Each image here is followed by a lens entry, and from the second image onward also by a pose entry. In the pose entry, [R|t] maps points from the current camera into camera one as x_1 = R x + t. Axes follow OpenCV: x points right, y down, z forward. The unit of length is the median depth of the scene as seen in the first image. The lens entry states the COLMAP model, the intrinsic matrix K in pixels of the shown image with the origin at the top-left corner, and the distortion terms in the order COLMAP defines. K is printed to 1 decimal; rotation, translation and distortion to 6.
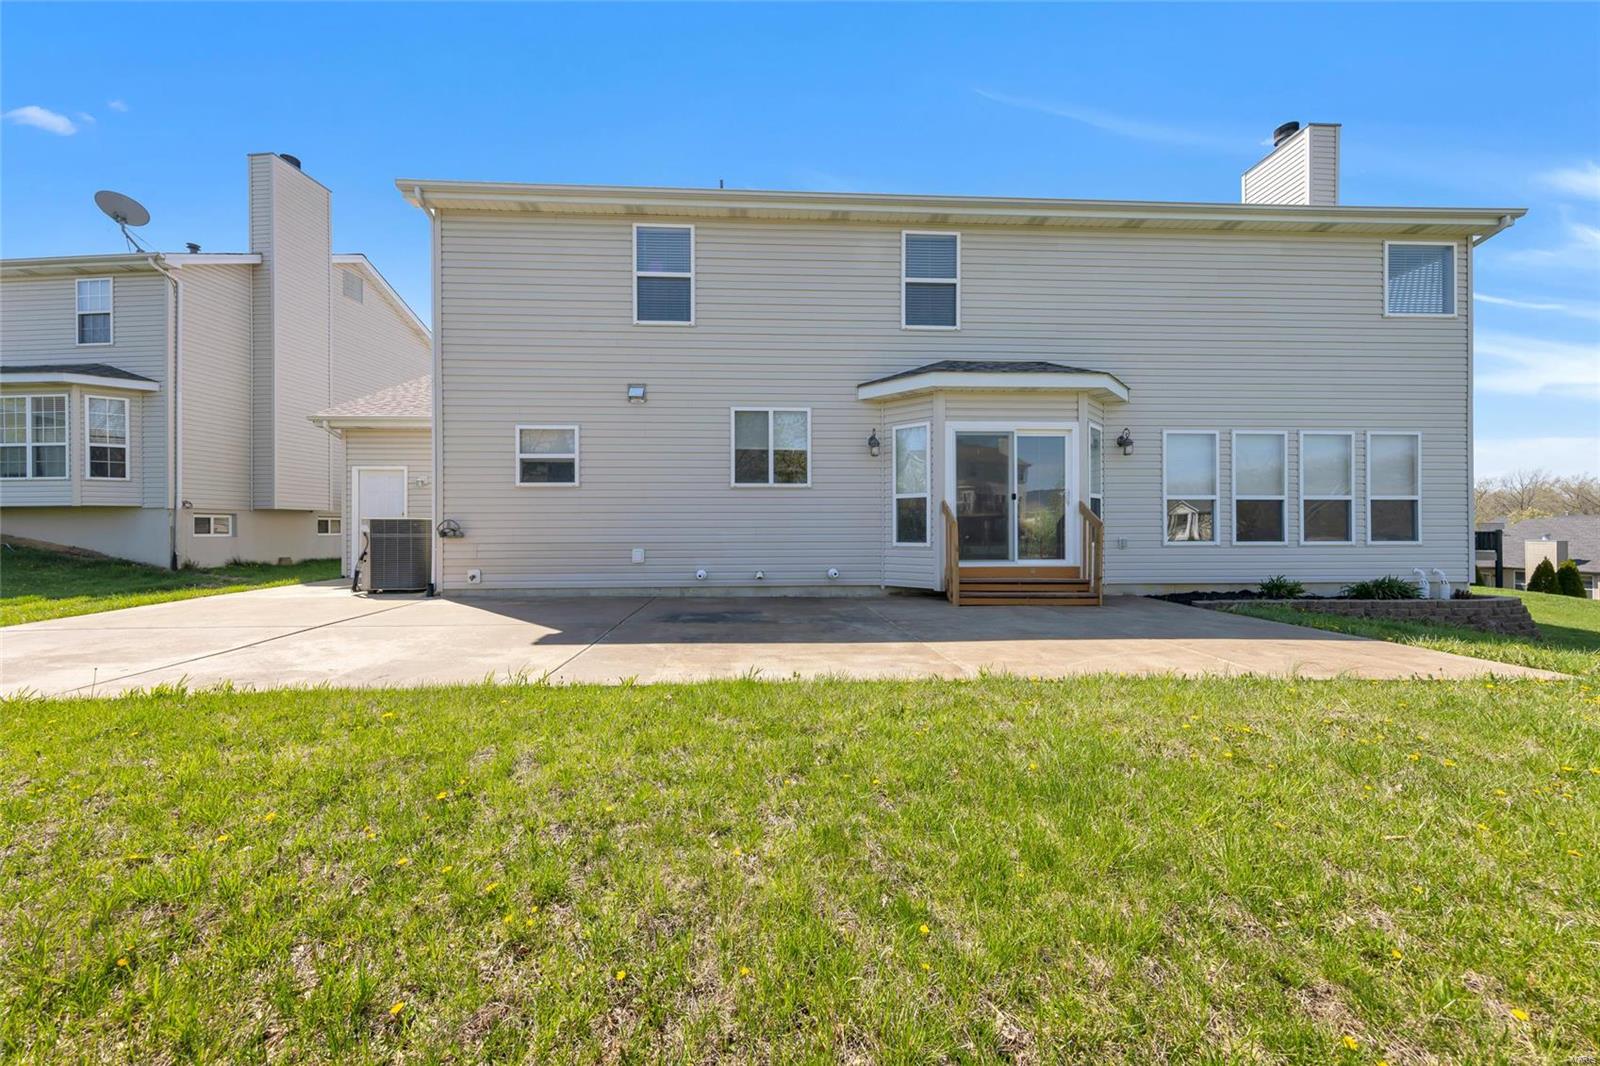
lens RADIAL K [[536.7, 0, 798.7], [0, 536.7, 527.1], [0, 0, 1]] dist [0.004677, -0.000046]
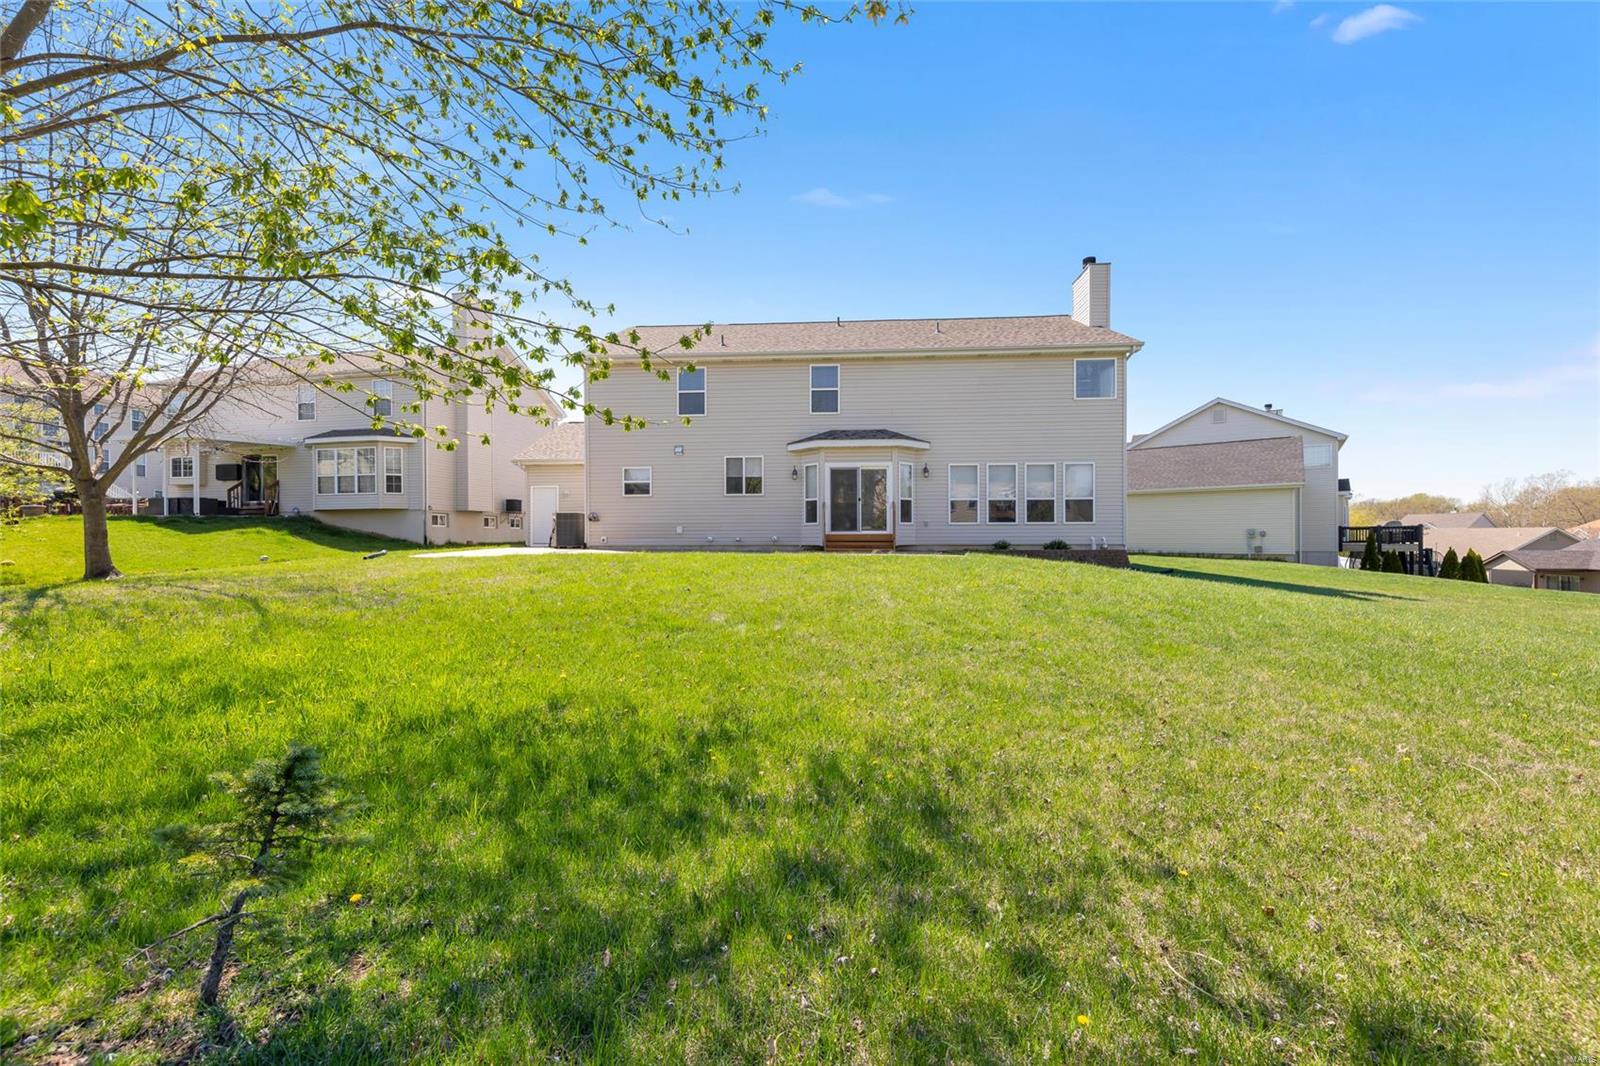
lens RADIAL K [[644.4, 0, 798.1], [0, 644.4, 536.7], [0, 0, 1]] dist [0.002286, 0.000225]
pose [[0.992078, -0.001129, -0.125622, 0.449106], [0.001213, 0.999999, 0.000593, 0.077418], [0.125621, -0.000740, 0.992078, -1.354327]]
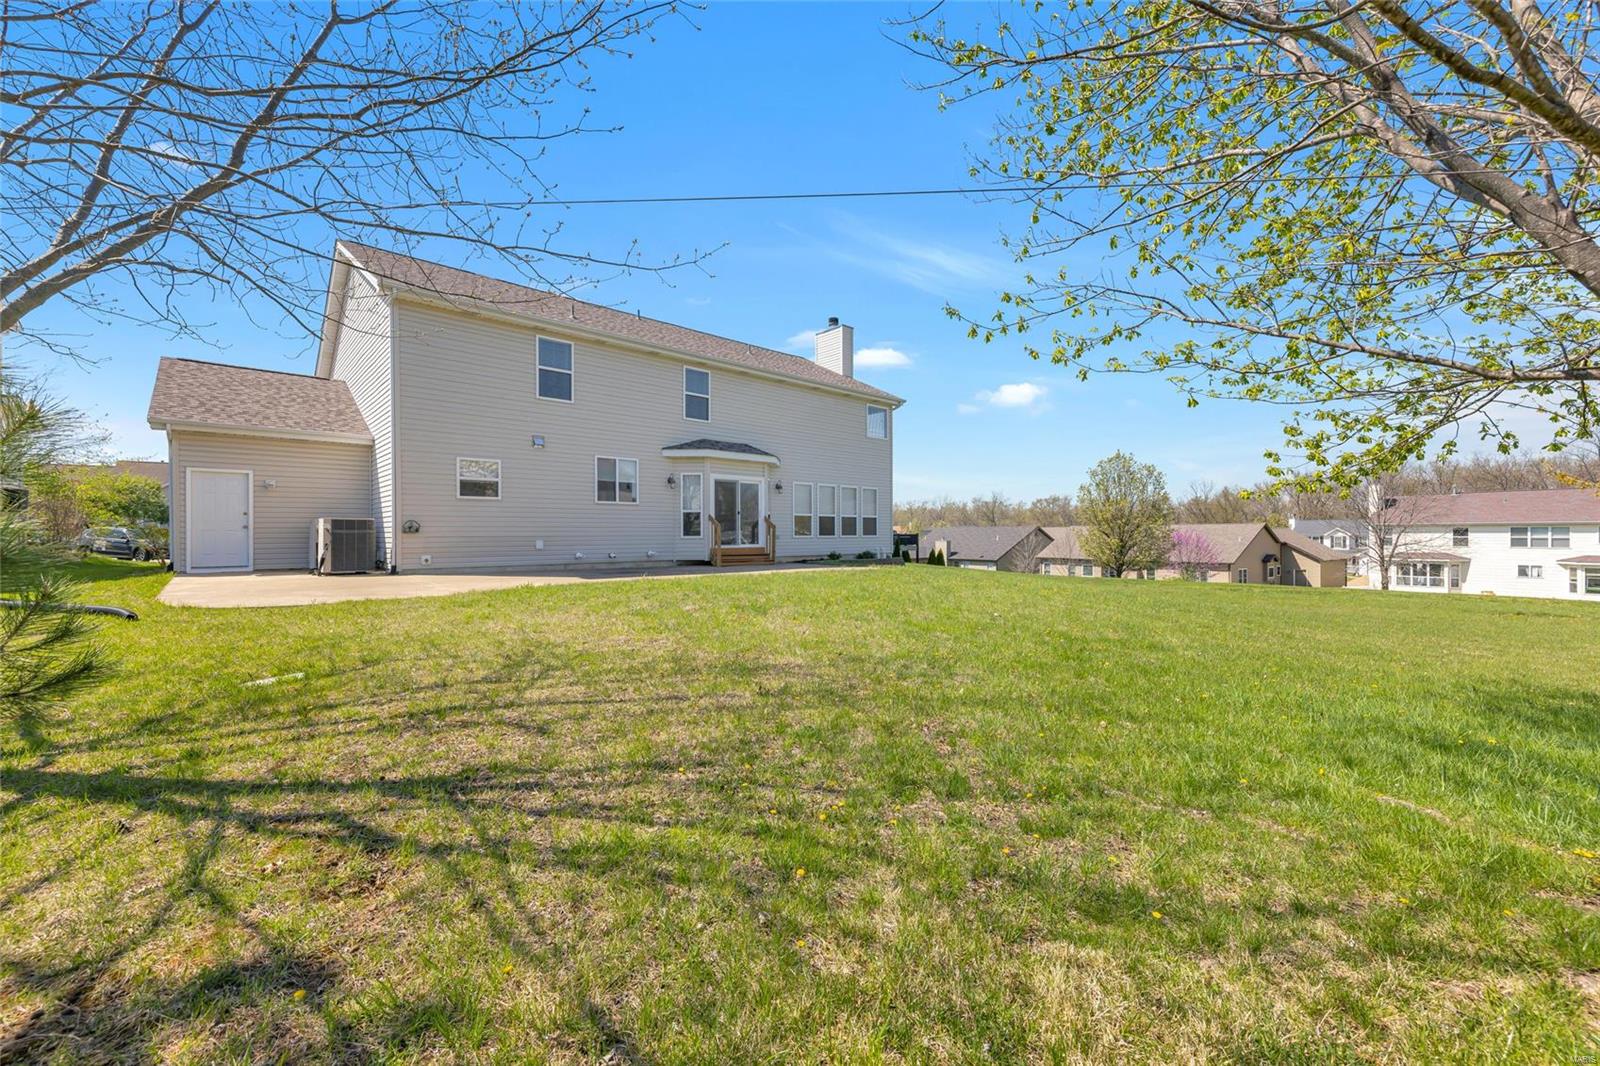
lens RADIAL K [[644.4, 0, 802.4], [0, 644.4, 529.8], [0, 0, 1]] dist [0.002286, 0.000225]
pose [[0.761267, 0.004651, 0.648422, -0.925857], [-0.000656, 0.999979, -0.006401, 0.020519], [-0.648438, 0.004448, 0.761254, -0.934944]]
